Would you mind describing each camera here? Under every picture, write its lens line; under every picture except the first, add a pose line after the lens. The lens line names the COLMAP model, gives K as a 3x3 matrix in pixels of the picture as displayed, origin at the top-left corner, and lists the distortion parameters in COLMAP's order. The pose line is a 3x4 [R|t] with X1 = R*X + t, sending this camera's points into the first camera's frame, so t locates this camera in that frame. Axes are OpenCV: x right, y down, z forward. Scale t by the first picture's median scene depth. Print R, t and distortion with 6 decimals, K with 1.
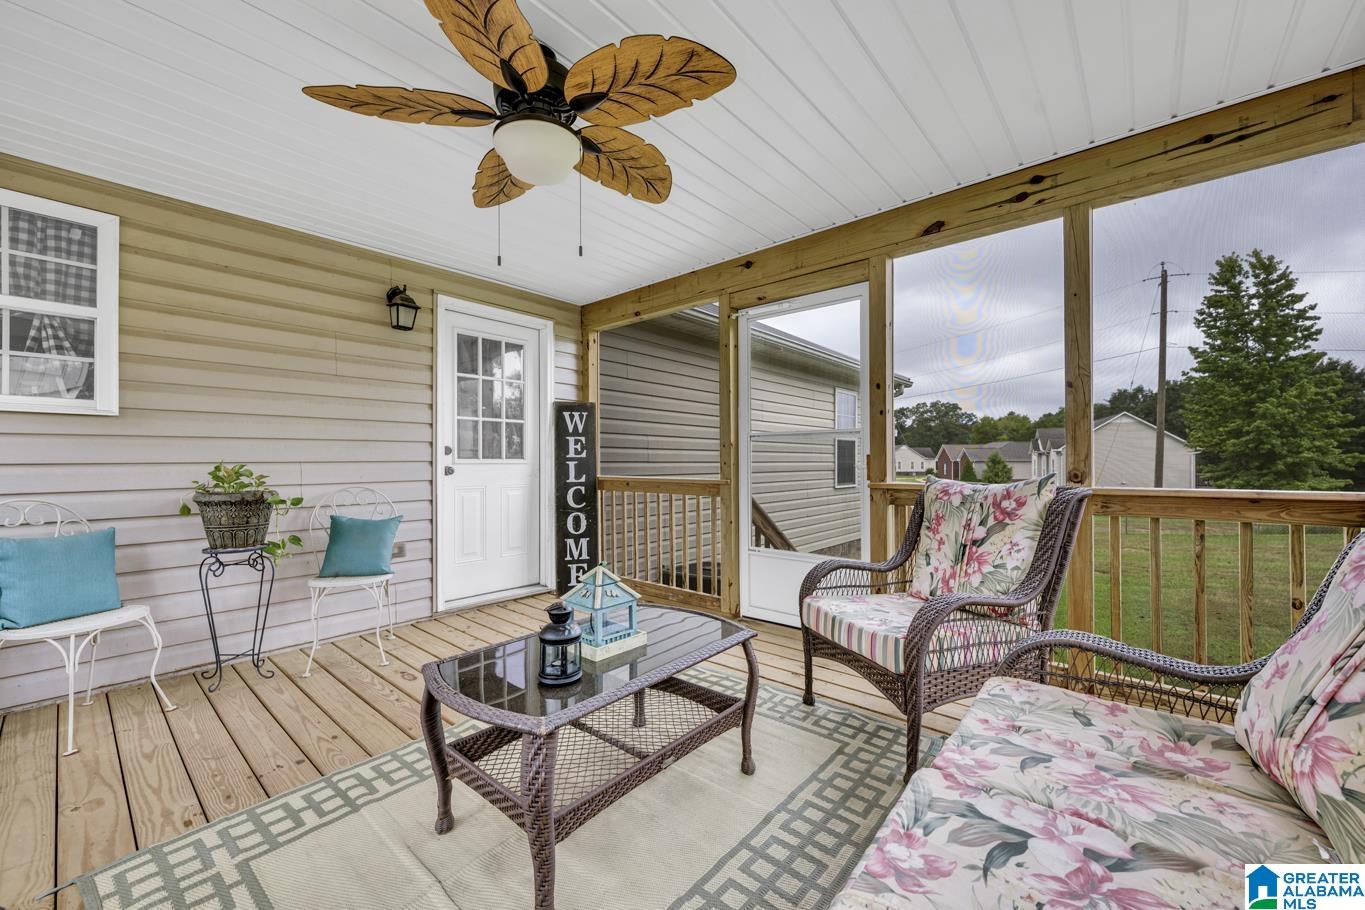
lens RADIAL K [[537.2, 0, 680.8], [0, 537.2, 456.8], [0, 0, 1]] dist [-0.000515, -0.000008]
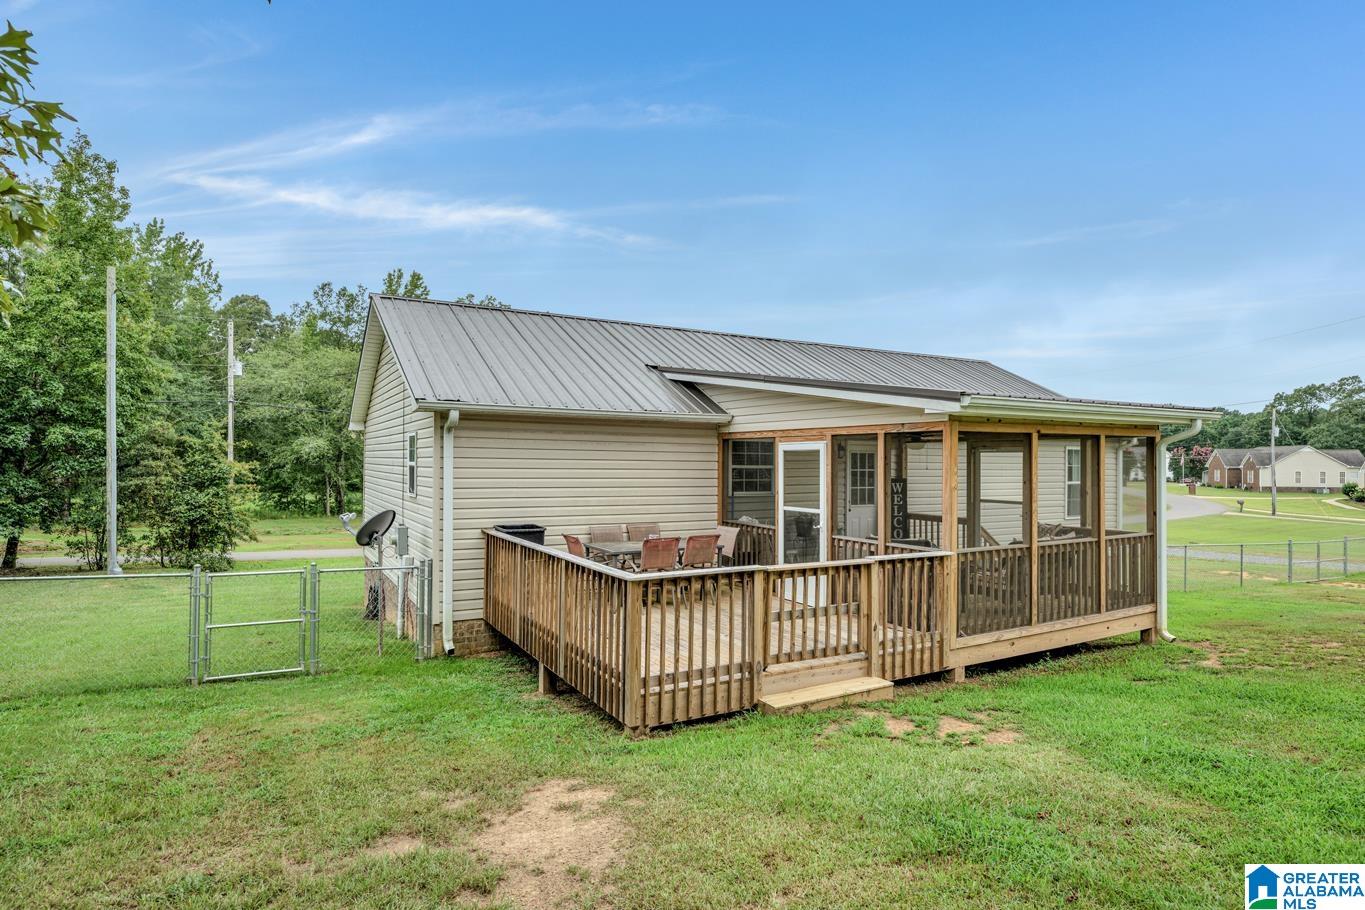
lens RADIAL K [[738.2, 0, 684.2], [0, 738.2, 457.7], [0, 0, 1]] dist [-0.000319, 0.000413]
pose [[0.946311, 0.007365, -0.323173, -0.054034], [-0.006258, 0.999970, 0.004465, -0.206705], [0.323196, -0.002203, 0.946329, -2.246651]]
